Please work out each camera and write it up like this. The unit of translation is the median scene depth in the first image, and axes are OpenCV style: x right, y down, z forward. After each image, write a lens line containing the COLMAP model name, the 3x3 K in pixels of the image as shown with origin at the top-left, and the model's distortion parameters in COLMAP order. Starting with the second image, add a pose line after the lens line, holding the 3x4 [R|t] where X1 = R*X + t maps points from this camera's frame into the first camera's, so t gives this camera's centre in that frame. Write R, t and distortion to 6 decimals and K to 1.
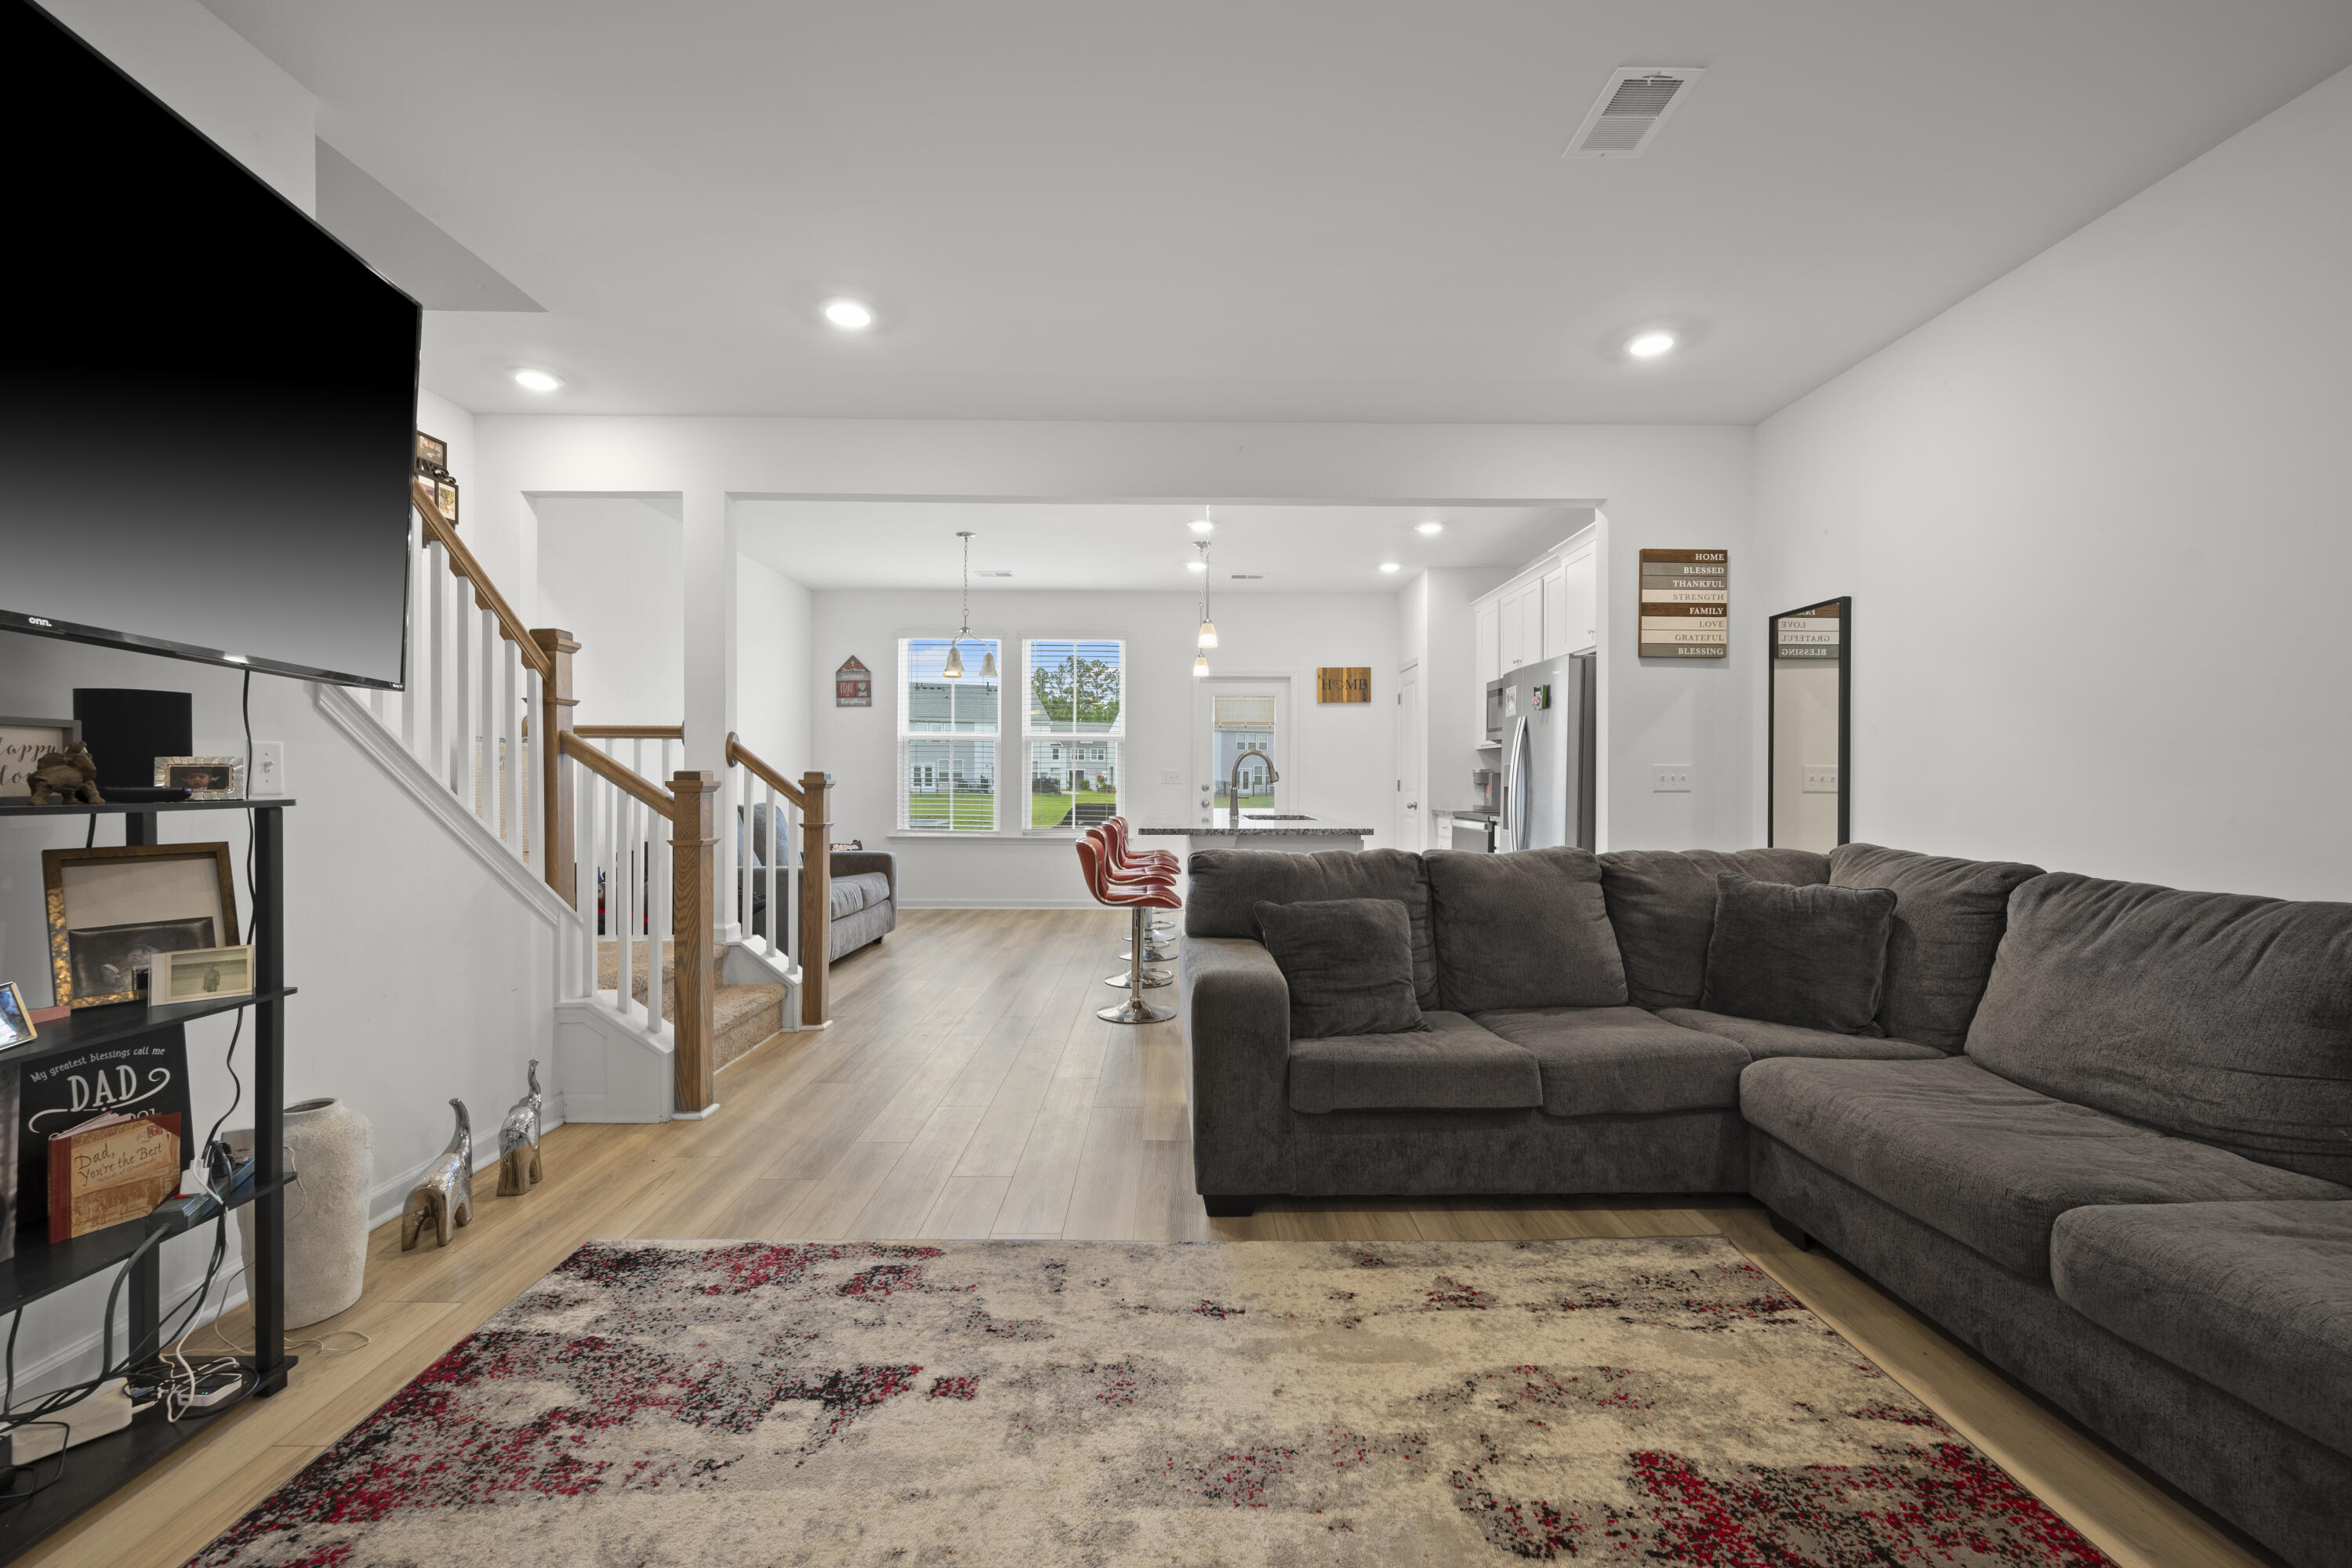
lens RADIAL K [[950.0, 0, 1177.0], [0, 950.0, 778.5], [0, 0, 1]] dist [-0.001521, -0.000084]
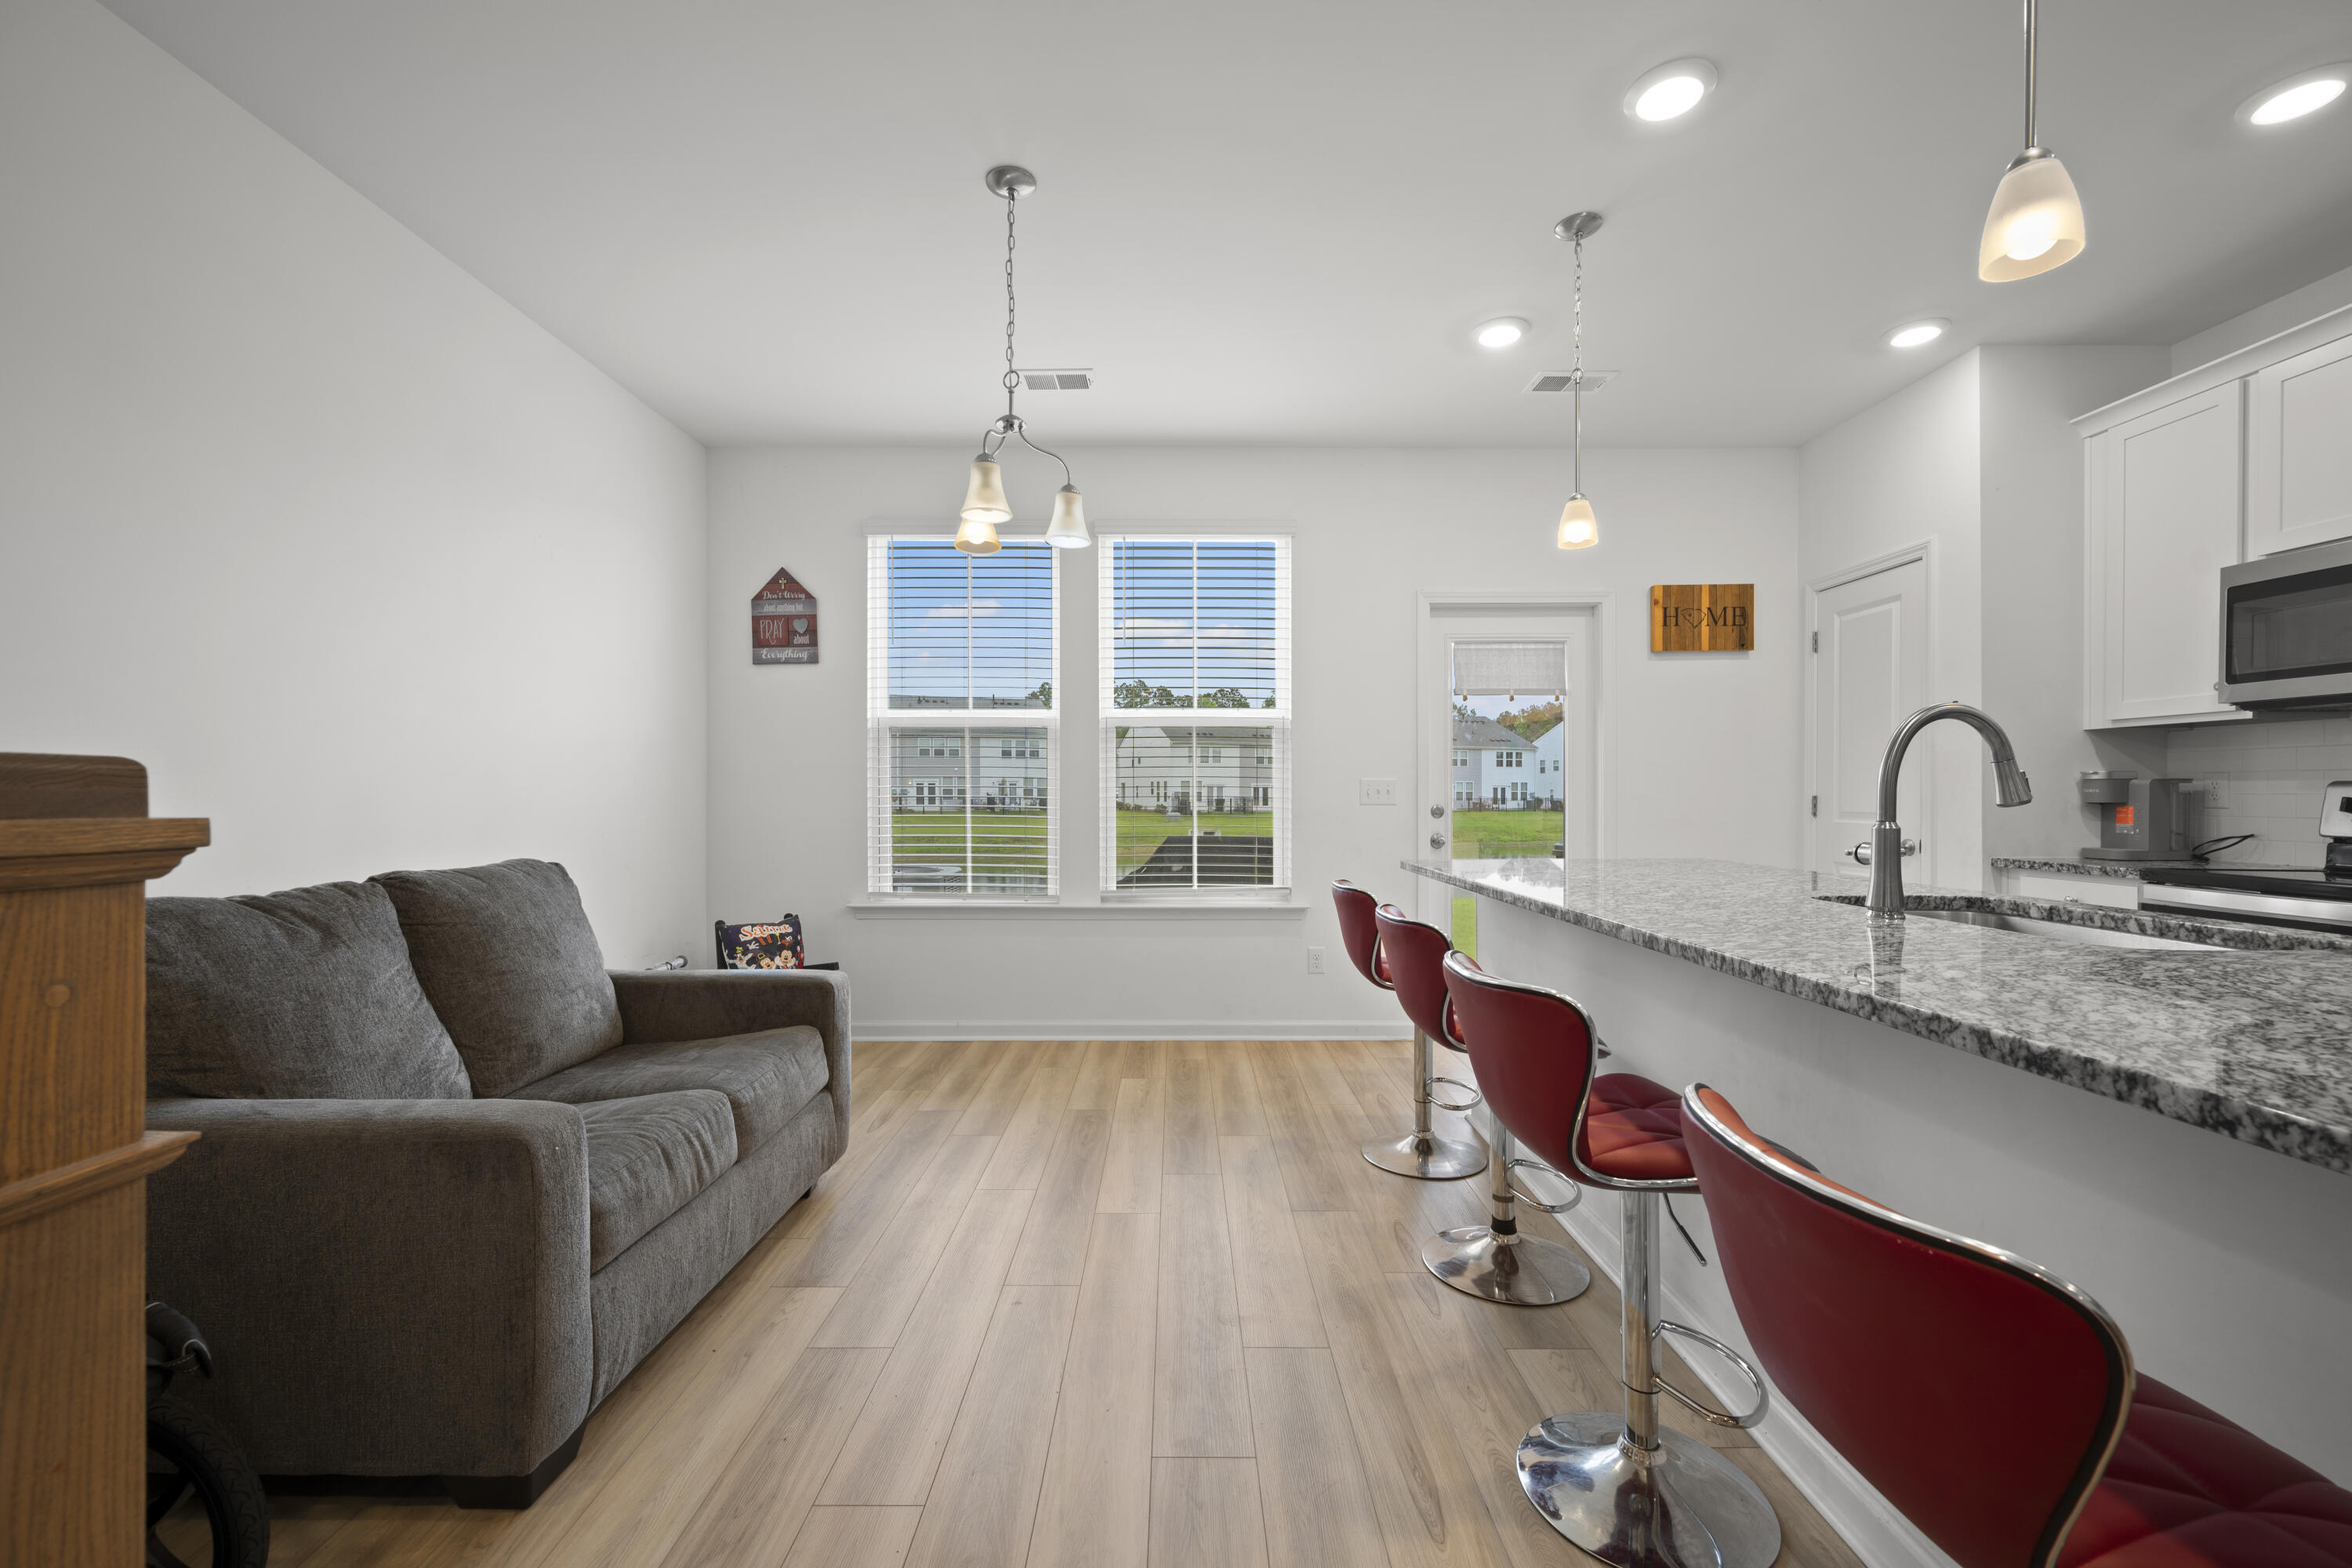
lens RADIAL K [[950.0, 0, 1177.2], [0, 950.0, 801.9], [0, 0, 1]] dist [-0.001521, -0.000084]
pose [[0.999986, -0.004504, -0.002929, -0.117956], [0.004521, 0.999973, 0.005873, 0.000286], [0.002903, -0.005886, 0.999978, 0.465548]]
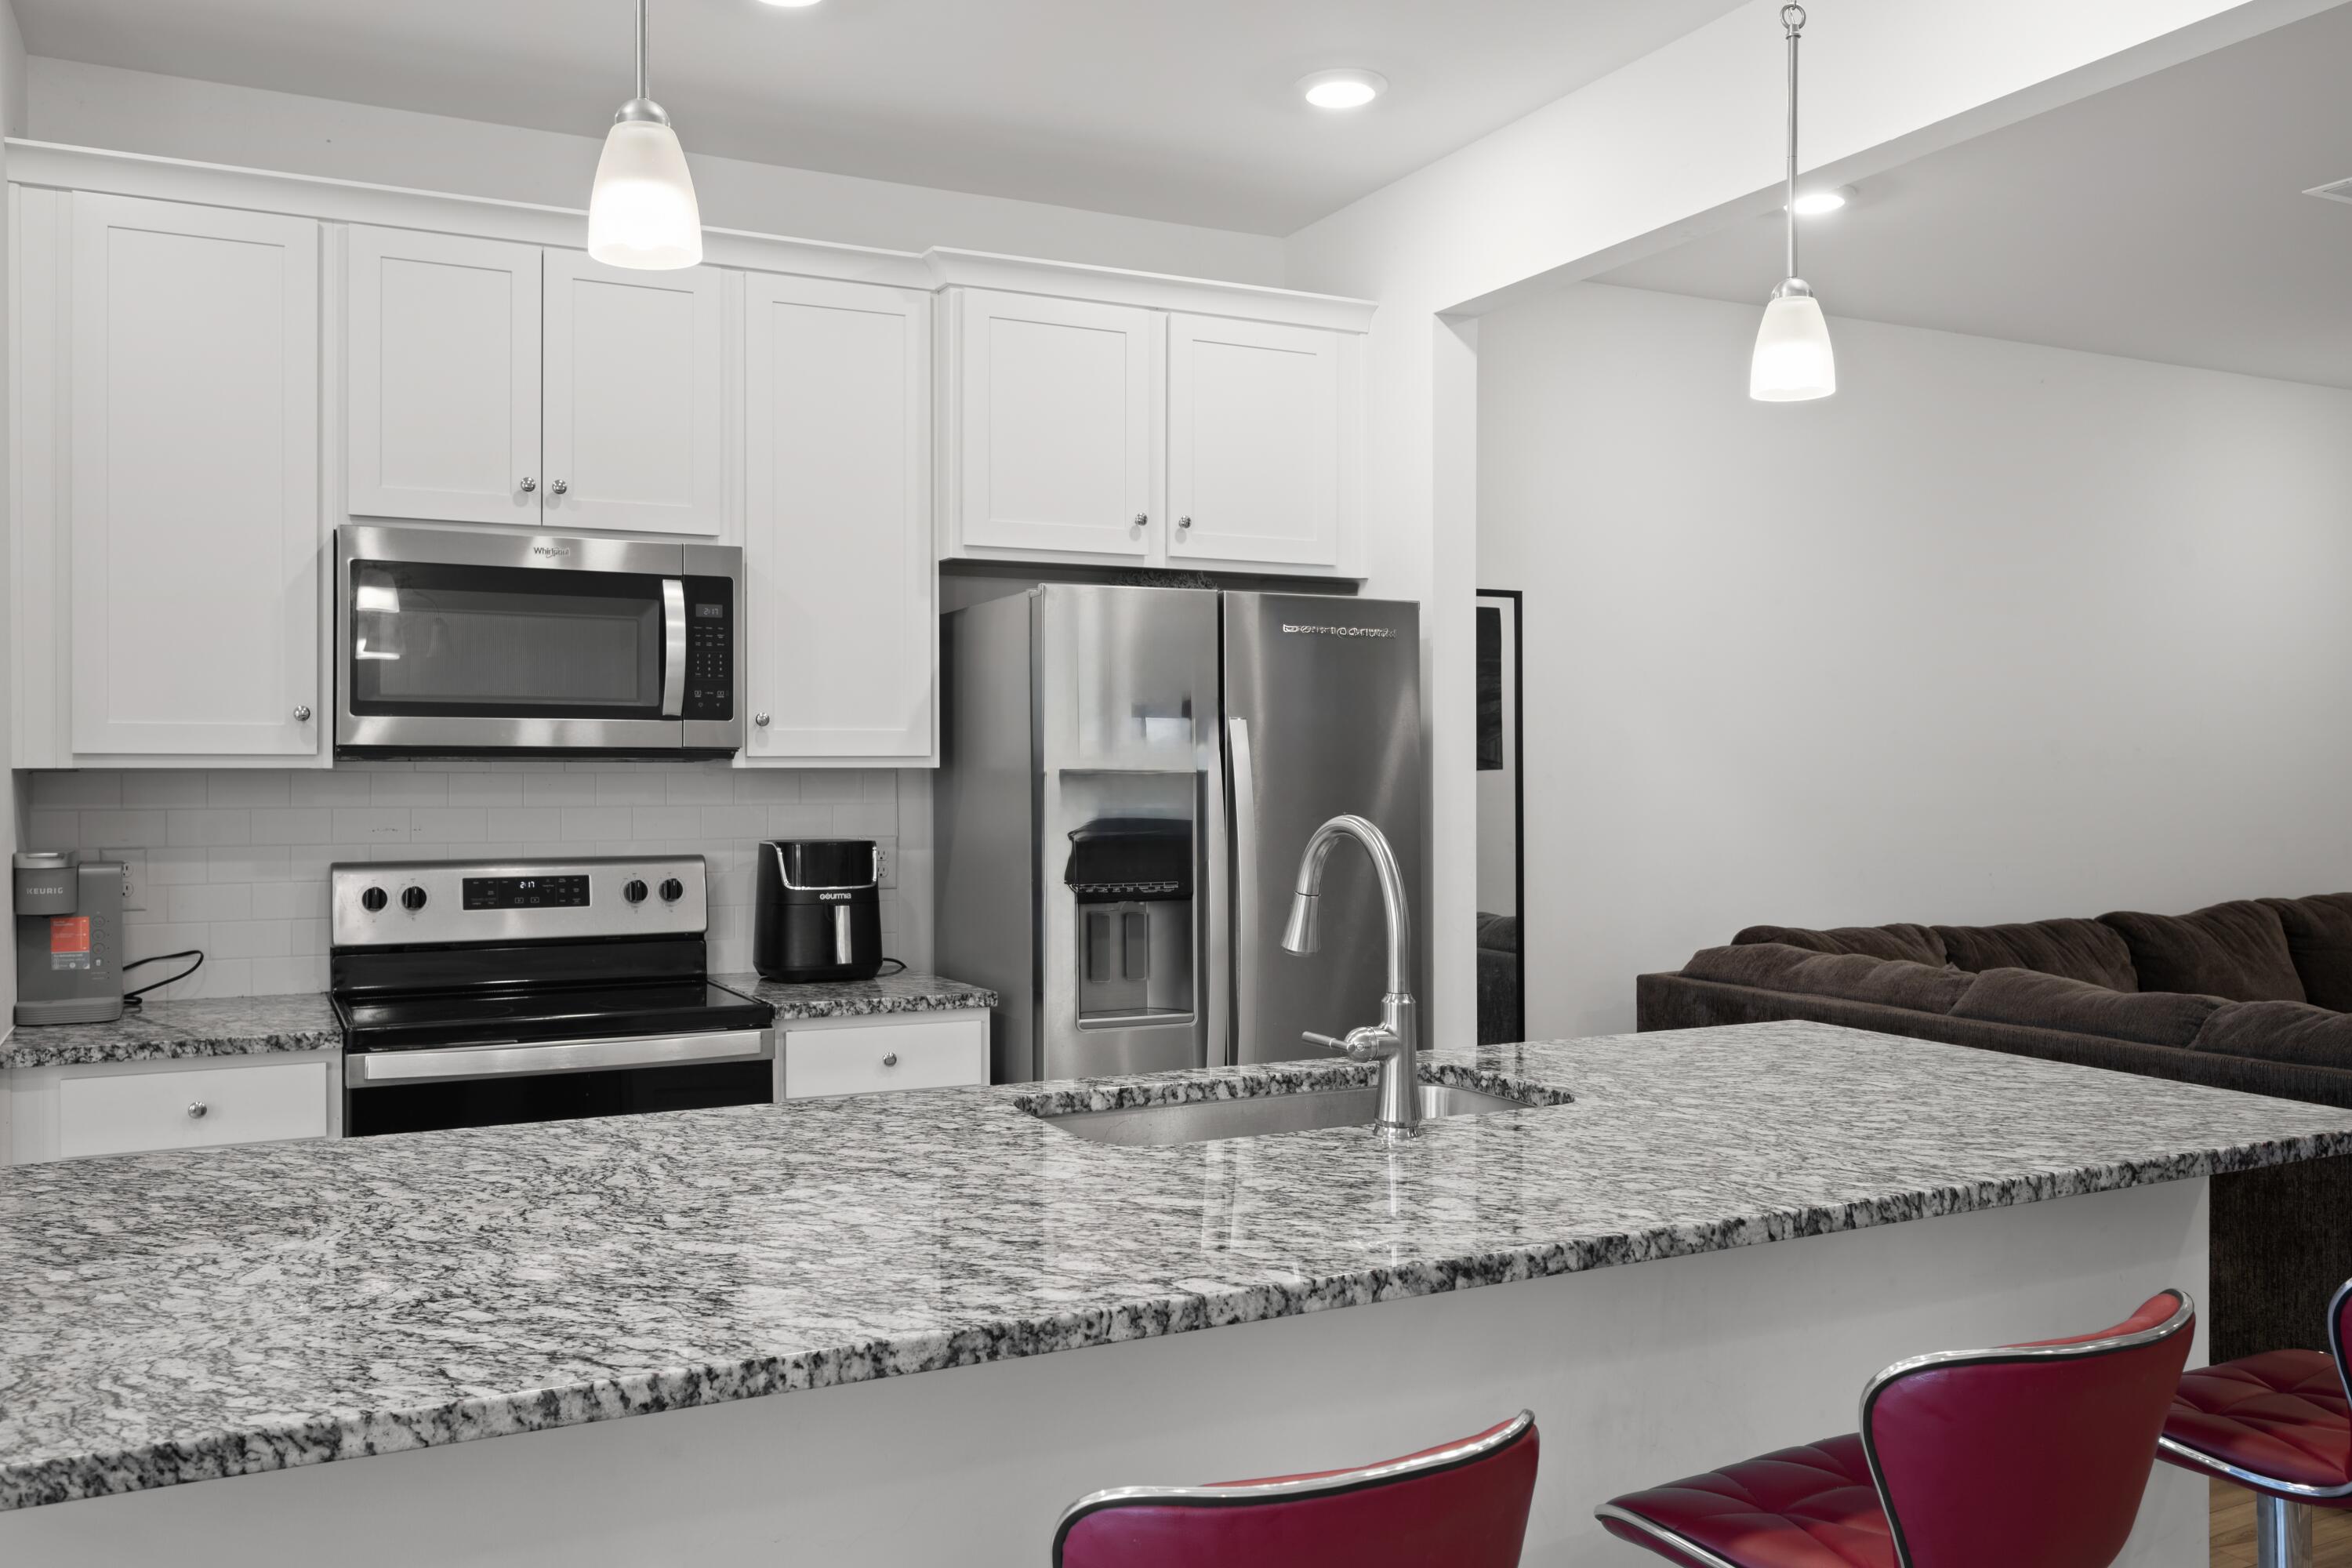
lens RADIAL K [[1858.6, 0, 1172.0], [0, 1858.6, 773.1], [0, 0, 1]] dist [-0.017256, -0.002409]
pose [[-0.436037, -0.002880, 0.899924, -0.199961], [-0.001702, 0.999996, 0.002375, -0.027616], [-0.899927, -0.000496, -0.436040, 0.830866]]
